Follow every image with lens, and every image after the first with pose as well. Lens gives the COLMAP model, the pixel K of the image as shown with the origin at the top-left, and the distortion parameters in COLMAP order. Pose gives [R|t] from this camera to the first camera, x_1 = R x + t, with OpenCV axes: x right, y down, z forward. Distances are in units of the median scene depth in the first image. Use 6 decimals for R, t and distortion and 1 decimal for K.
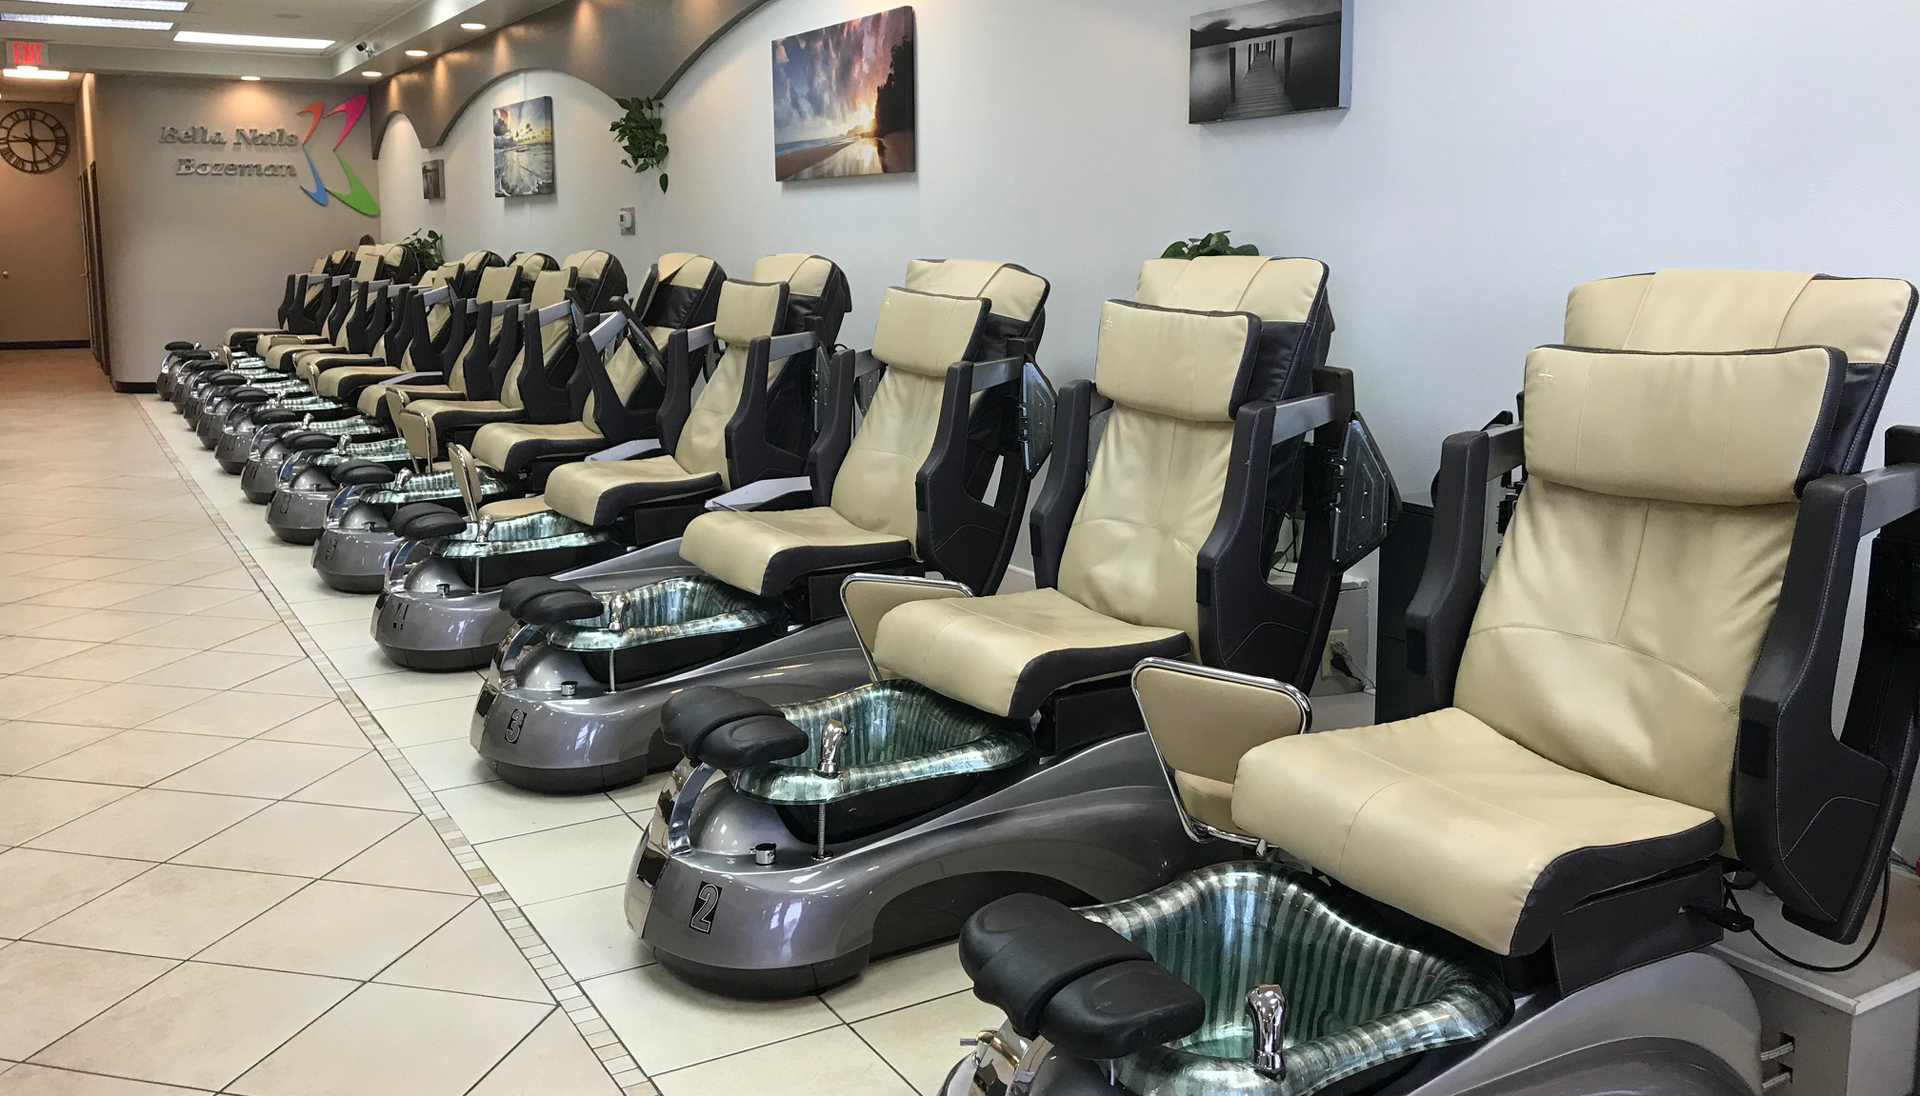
lens RADIAL K [[1547.6, 0, 956.3], [0, 1547.6, 430.3], [0, 0, 1]] dist [0.067933, -0.077350]
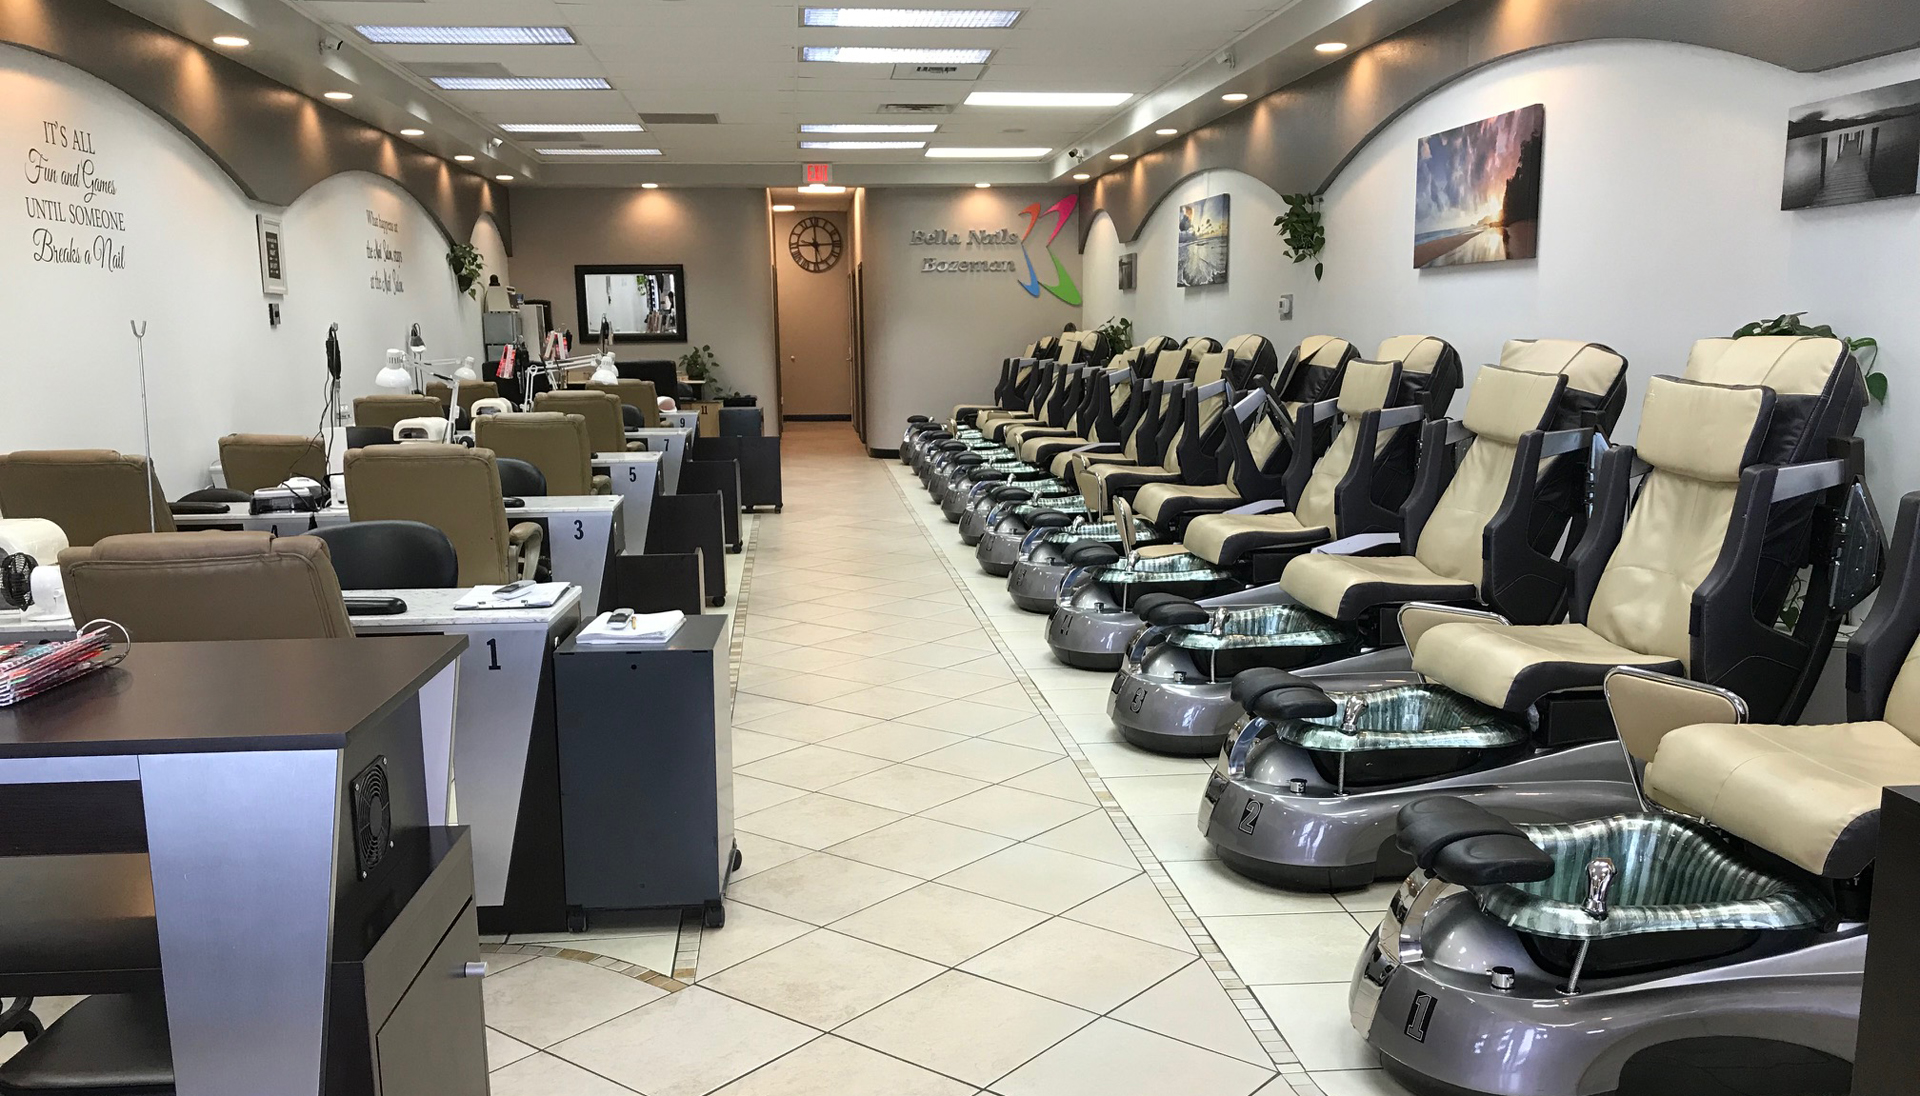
lens RADIAL K [[1575.4, 0, 958.7], [0, 1575.4, 634.9], [0, 0, 1]] dist [-0.000783, -0.009384]
pose [[0.907770, 0.073996, -0.412889, 0.078183], [-0.043929, 0.995675, 0.081860, 0.020634], [0.417161, -0.056172, 0.907095, -0.167158]]
